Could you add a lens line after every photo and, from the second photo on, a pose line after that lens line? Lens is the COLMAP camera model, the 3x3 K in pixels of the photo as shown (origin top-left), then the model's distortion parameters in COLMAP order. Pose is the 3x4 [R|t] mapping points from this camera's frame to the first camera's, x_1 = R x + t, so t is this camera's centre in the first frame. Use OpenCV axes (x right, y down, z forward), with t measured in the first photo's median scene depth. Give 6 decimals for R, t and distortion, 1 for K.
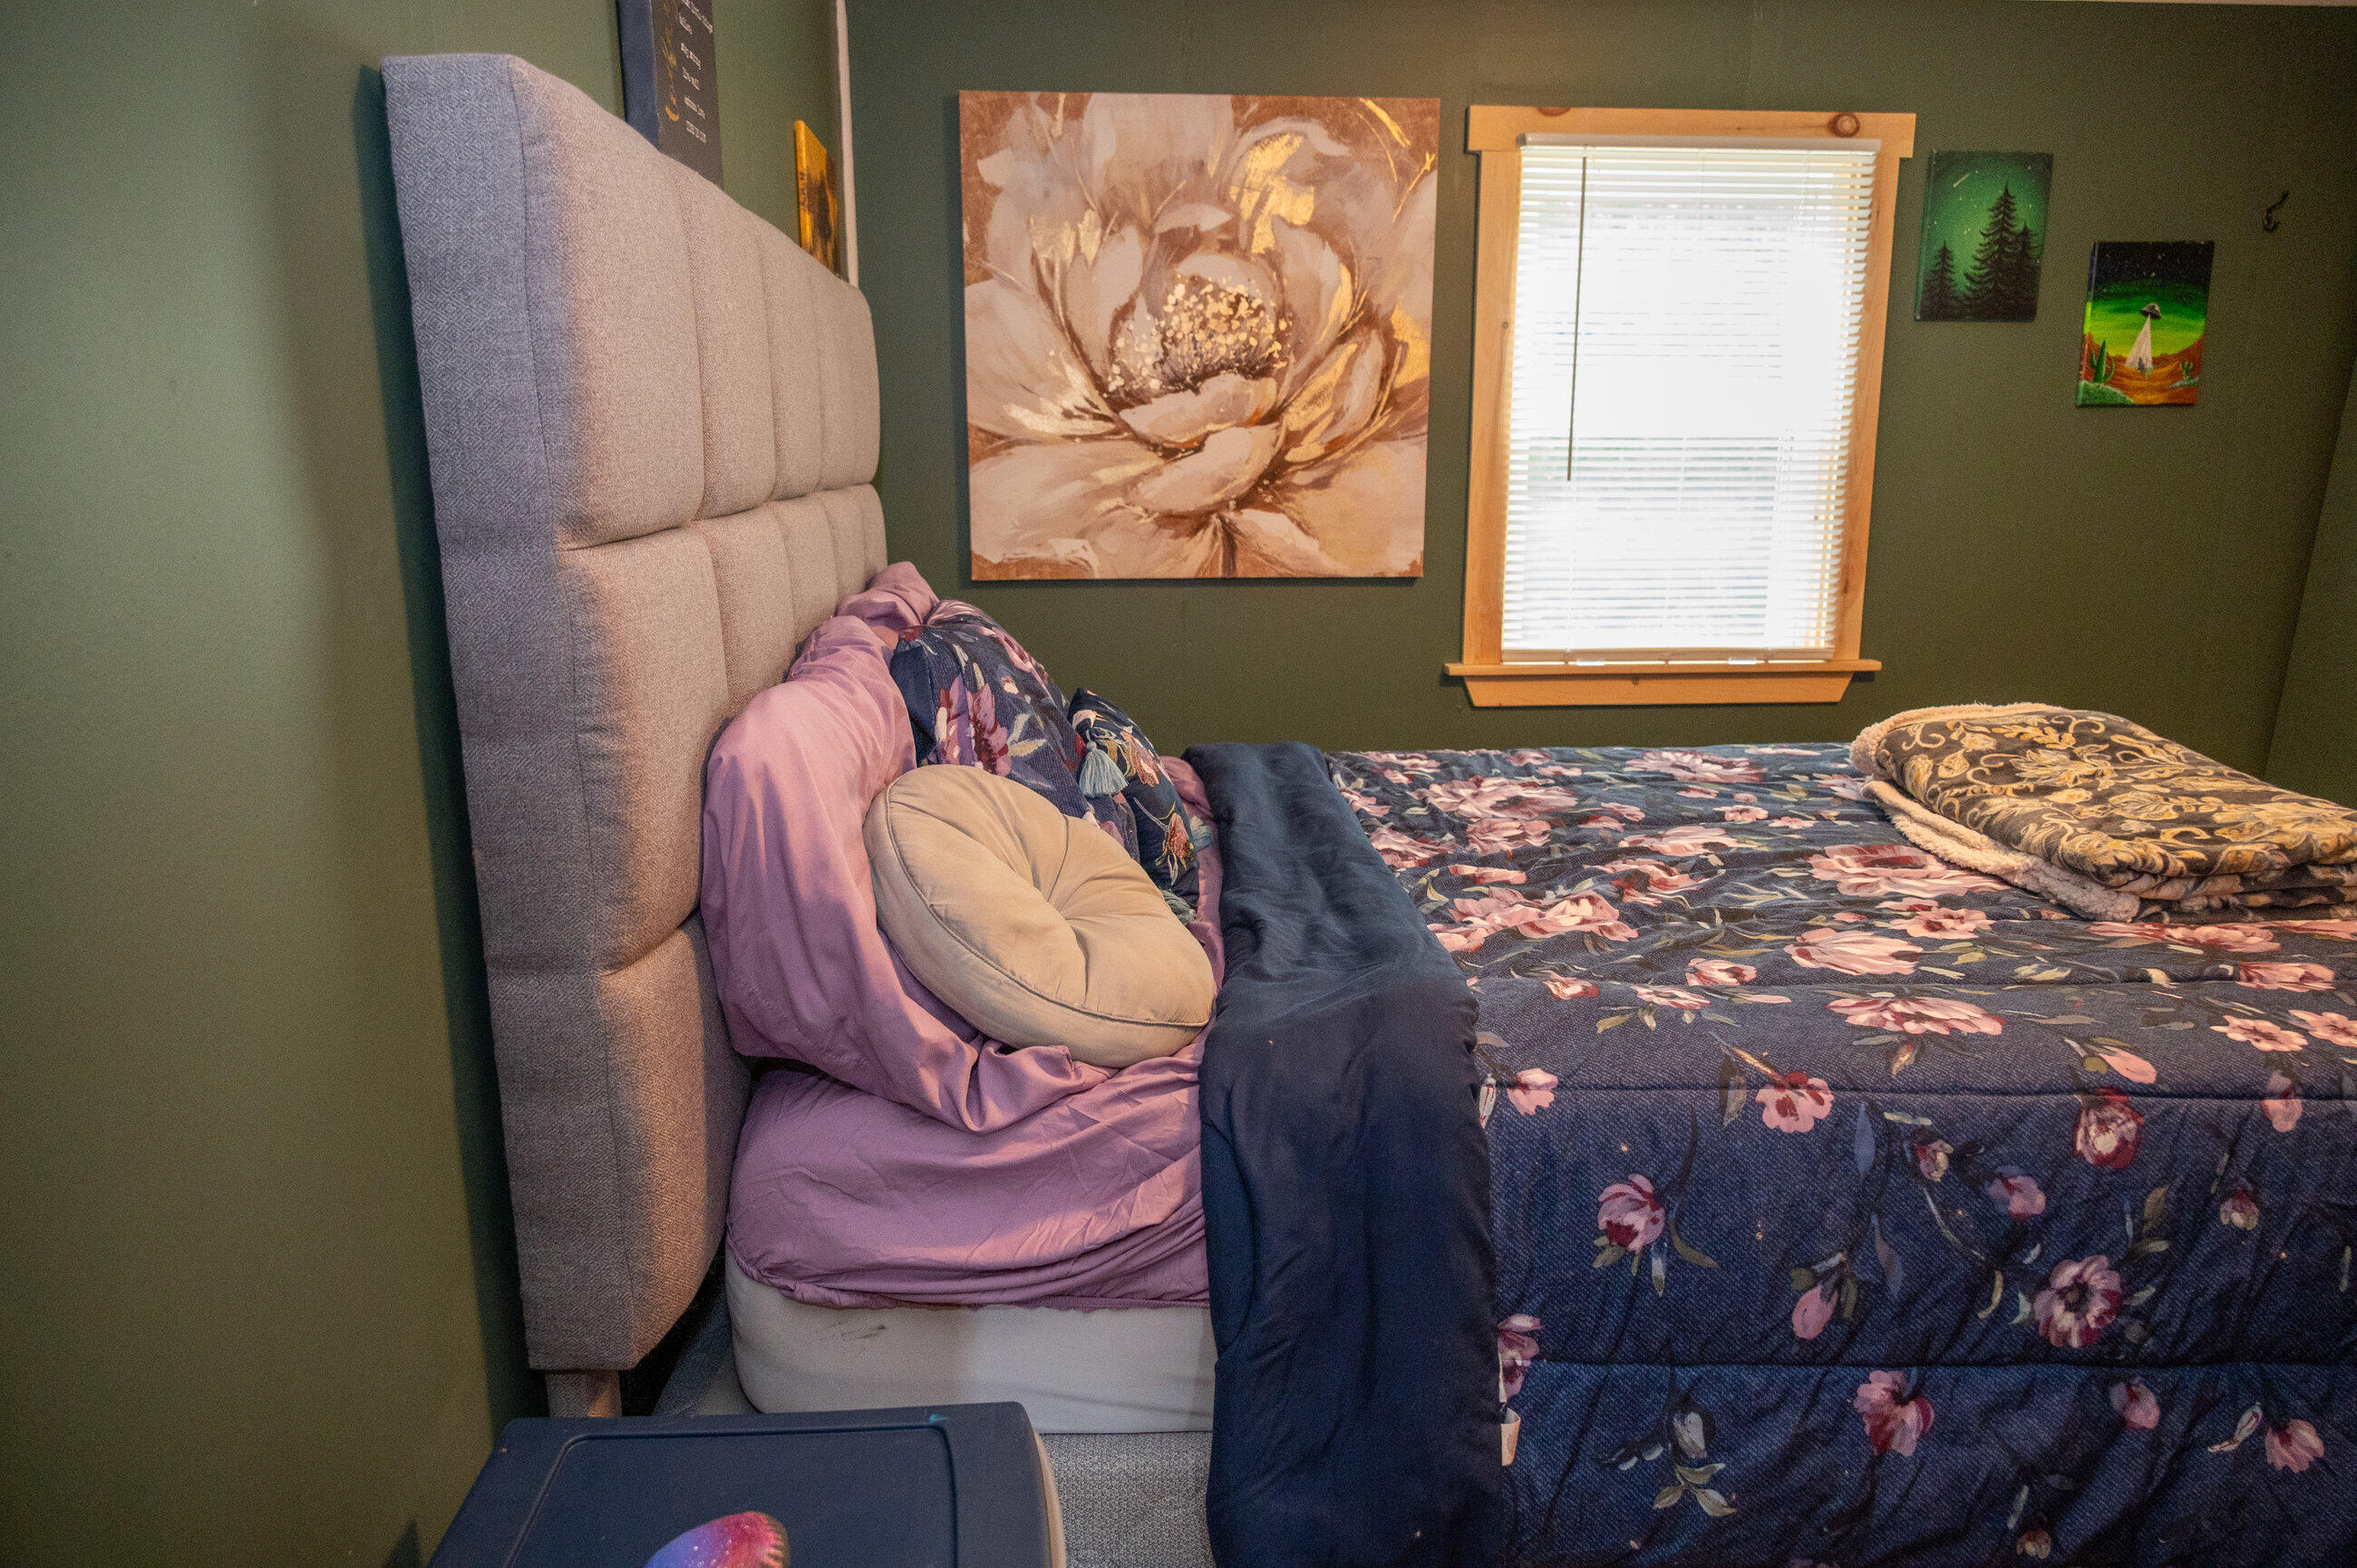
lens RADIAL K [[1562.7, 0, 1177.6], [0, 1562.7, 782.4], [0, 0, 1]] dist [0.006672, -0.009576]
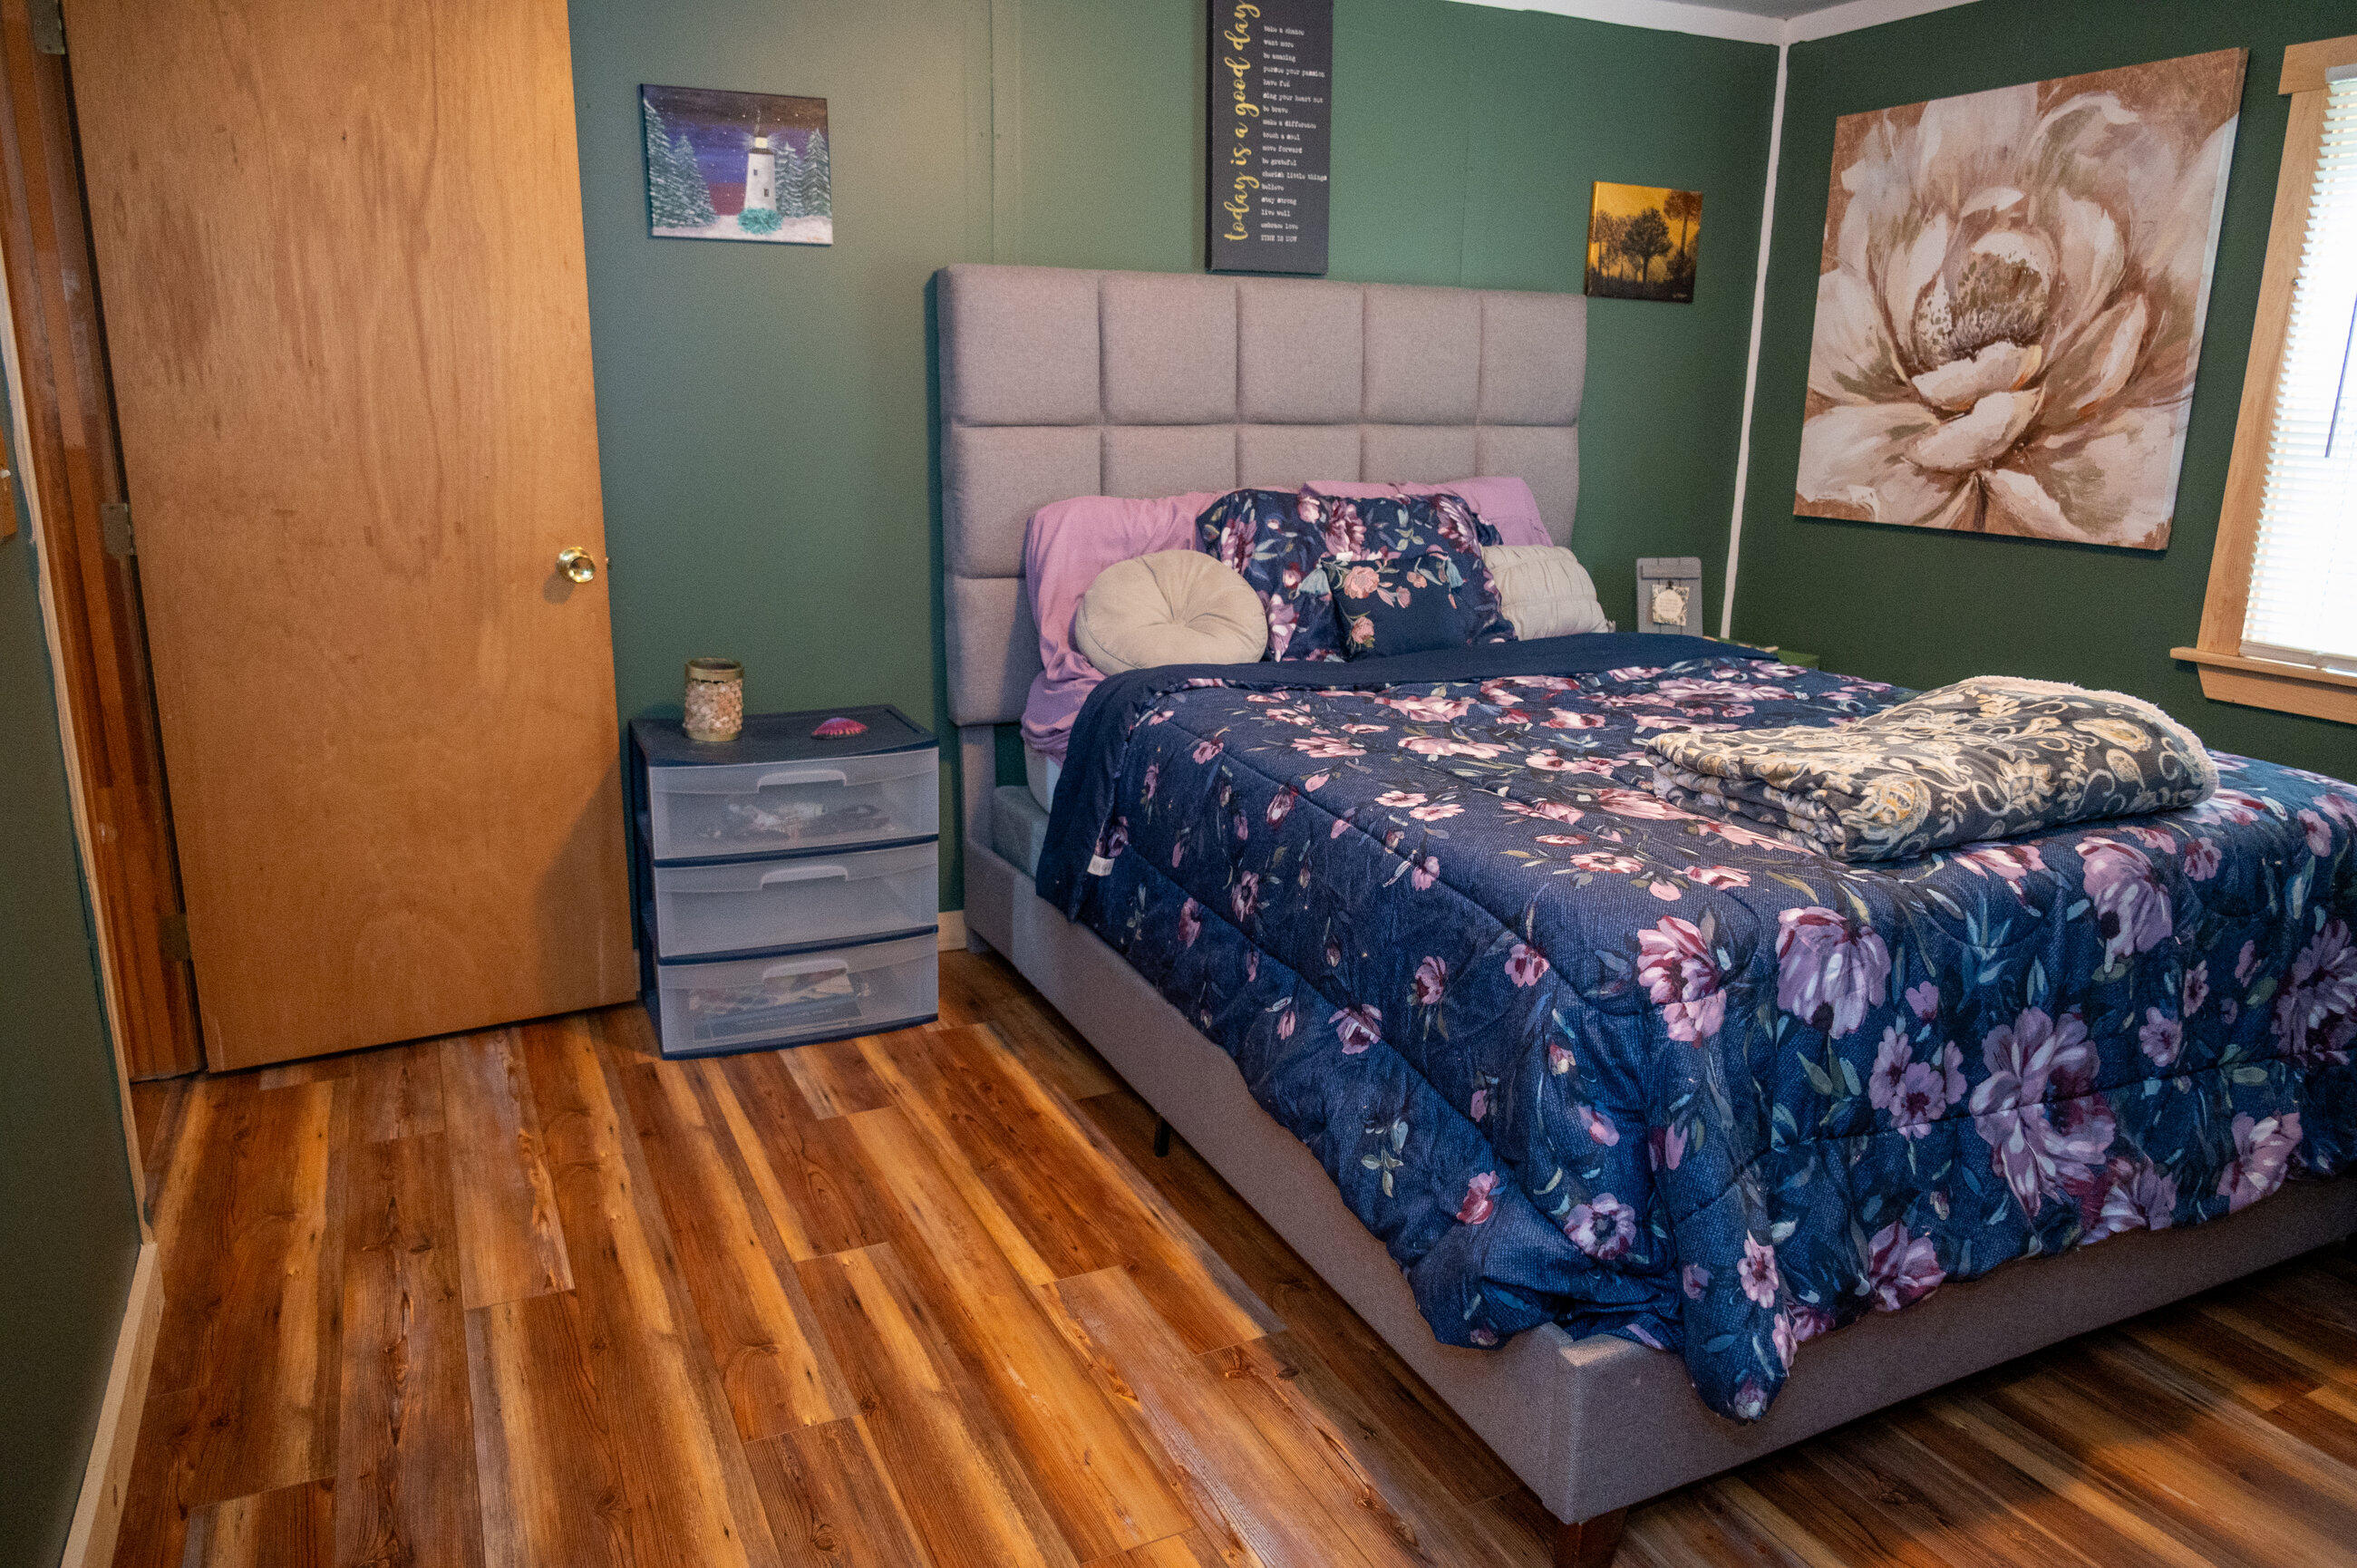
lens RADIAL K [[1562.7, 0, 1175.9], [0, 1562.7, 780.3], [0, 0, 1]] dist [0.006672, -0.009576]
pose [[0.371966, 0.231947, -0.898800, 0.860010], [-0.213083, 0.963757, 0.160526, -0.022066], [0.903459, 0.131809, 0.407908, 0.085731]]
